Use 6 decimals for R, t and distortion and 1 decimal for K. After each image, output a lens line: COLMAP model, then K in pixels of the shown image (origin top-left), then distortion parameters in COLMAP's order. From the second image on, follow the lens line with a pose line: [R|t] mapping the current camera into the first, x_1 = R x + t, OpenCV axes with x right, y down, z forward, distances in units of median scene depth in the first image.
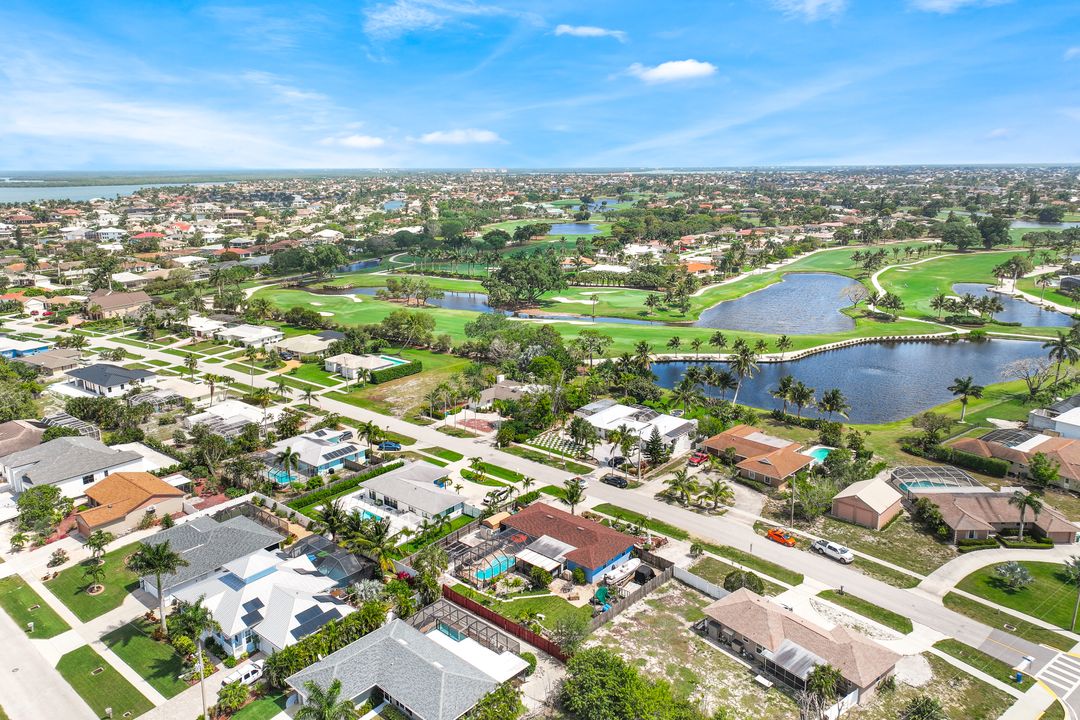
lens RADIAL K [[760.9, 0, 545.7], [0, 760.9, 318.4], [0, 0, 1]] dist [0.005496, 0.003213]
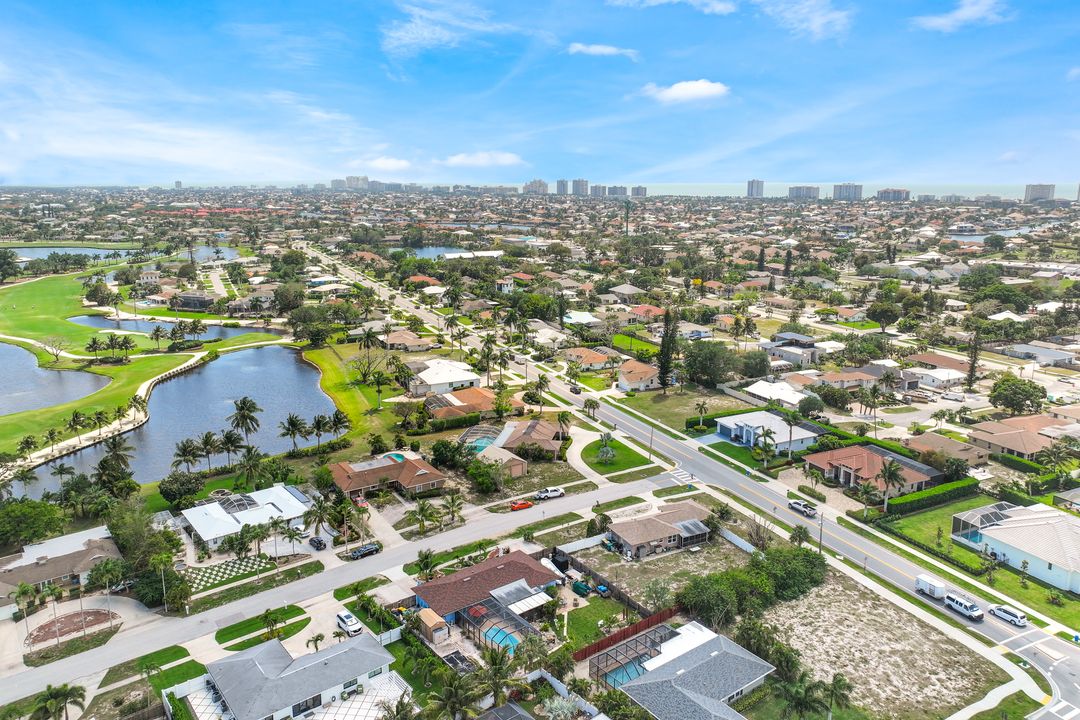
lens RADIAL K [[760.9, 0, 545.7], [0, 760.9, 318.4], [0, 0, 1]] dist [0.005496, 0.003213]
pose [[0.201622, -0.167203, 0.965086, -0.933704], [0.193283, 0.972738, 0.128149, -0.185096], [-0.960203, 0.160697, 0.228442, 0.678286]]
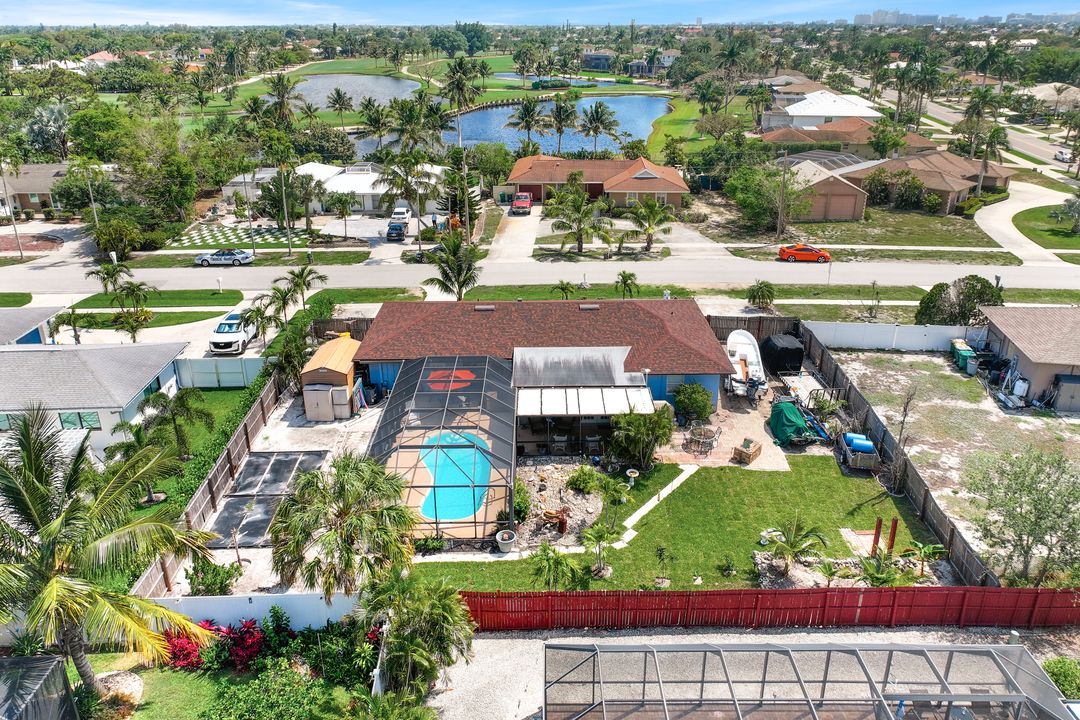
lens RADIAL K [[760.9, 0, 545.7], [0, 760.9, 318.4], [0, 0, 1]] dist [0.005496, 0.003213]
pose [[0.744732, -0.235763, 0.624332, -0.226747], [0.130961, 0.968959, 0.209685, 0.206191], [-0.654388, -0.074396, 0.752491, 0.753953]]
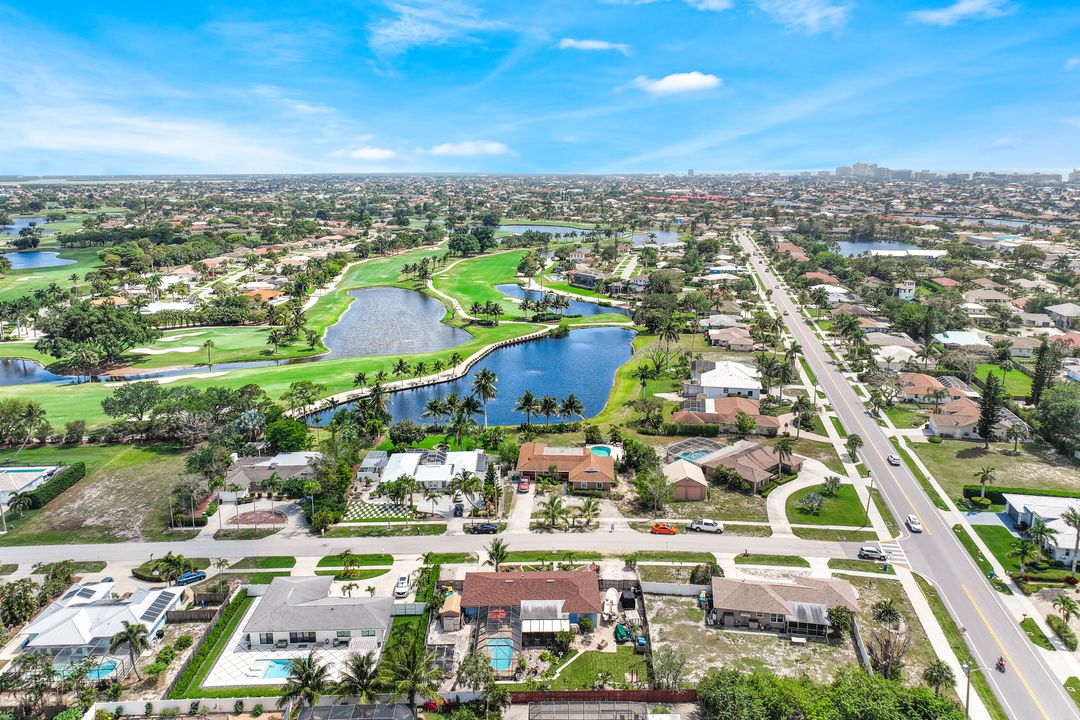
lens RADIAL K [[760.9, 0, 545.7], [0, 760.9, 318.4], [0, 0, 1]] dist [0.005496, 0.003213]
pose [[0.746146, -0.123781, 0.654174, -0.594136], [0.130436, 0.990702, 0.038684, -0.107671], [-0.652880, 0.056464, 0.755354, 0.244088]]
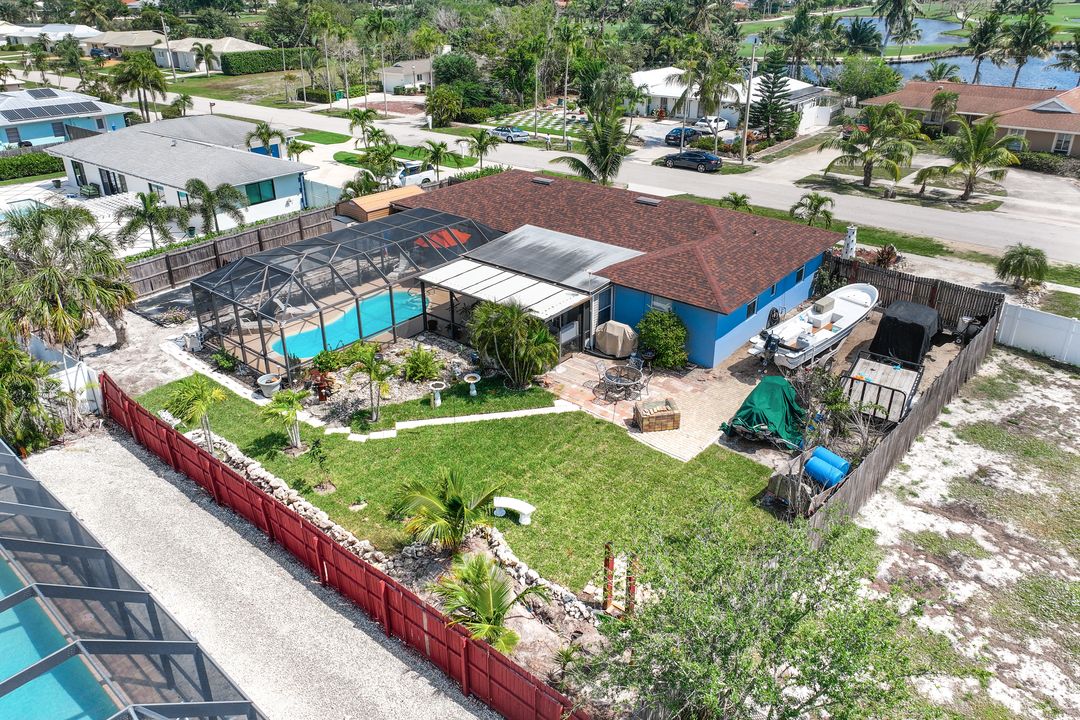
lens RADIAL K [[760.9, 0, 545.7], [0, 760.9, 318.4], [0, 0, 1]] dist [0.005496, 0.003213]
pose [[0.999629, -0.008360, 0.025914, -0.002340], [0.002601, 0.976666, 0.214748, 0.269189], [-0.027104, -0.214601, 0.976326, 0.733734]]
